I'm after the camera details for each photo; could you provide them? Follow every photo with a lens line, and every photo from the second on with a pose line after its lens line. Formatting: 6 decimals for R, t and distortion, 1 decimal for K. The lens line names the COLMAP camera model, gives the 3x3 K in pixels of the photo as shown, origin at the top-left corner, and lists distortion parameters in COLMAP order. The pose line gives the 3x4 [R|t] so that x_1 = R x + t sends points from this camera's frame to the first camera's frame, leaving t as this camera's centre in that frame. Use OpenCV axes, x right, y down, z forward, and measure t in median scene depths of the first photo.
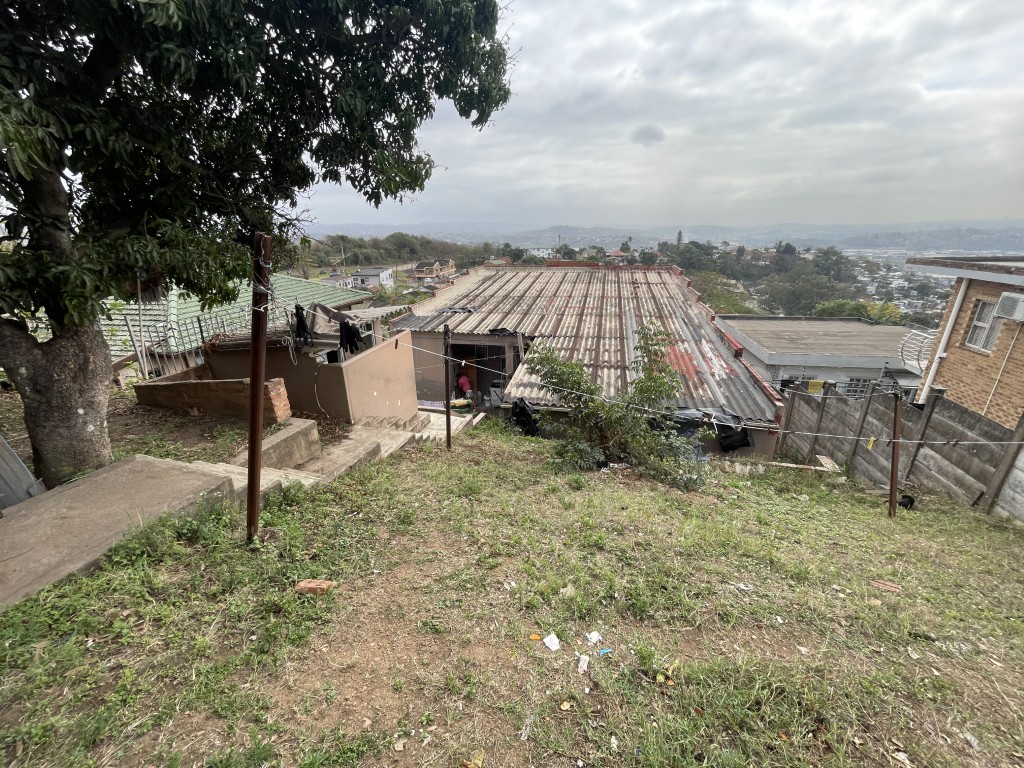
lens RADIAL K [[417.3, 0, 508.9], [0, 417.3, 387.6], [0, 0, 1]] dist [-0.001194, 0.000005]
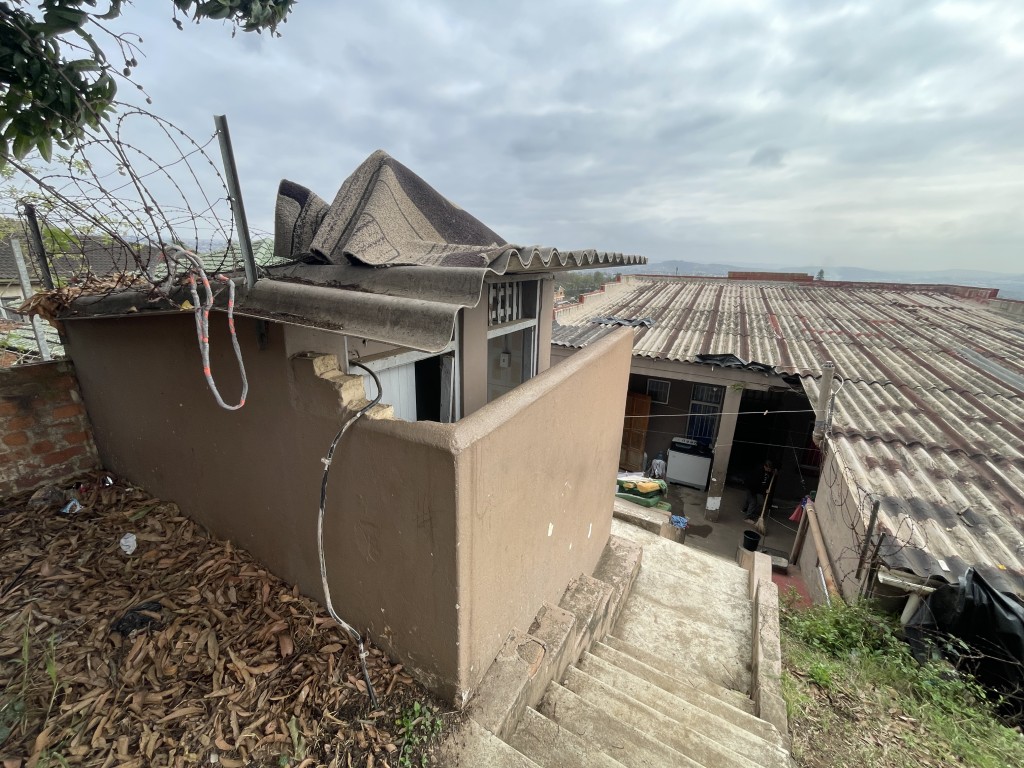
lens RADIAL K [[417.3, 0, 508.5], [0, 417.3, 381.9], [0, 0, 1]] dist [-0.001194, 0.000005]
pose [[0.968392, 0.107767, -0.224949, -0.169300], [-0.125131, 0.990049, -0.064375, -0.034758], [0.215773, 0.090489, 0.972242, 0.411758]]
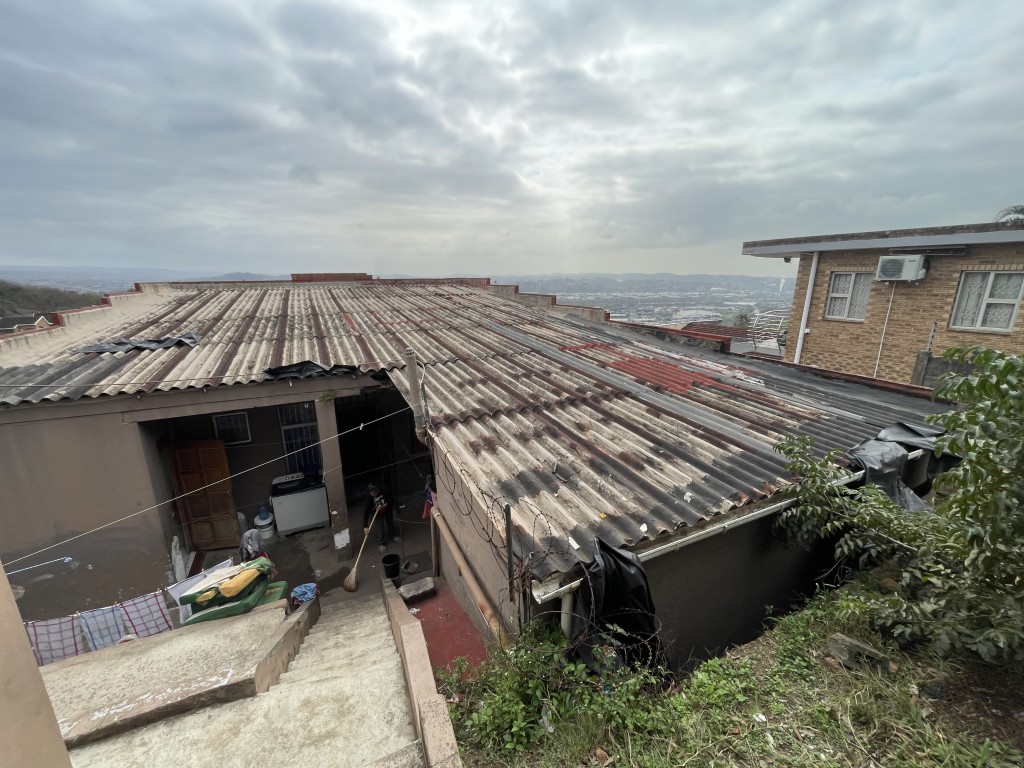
lens RADIAL K [[417.3, 0, 511.5], [0, 417.3, 383.9], [0, 0, 1]] dist [-0.001194, 0.000005]
pose [[0.777707, -0.147196, 0.611151, -0.118407], [0.216743, 0.975372, -0.040894, -0.054788], [-0.590080, 0.164266, 0.790457, 0.533857]]
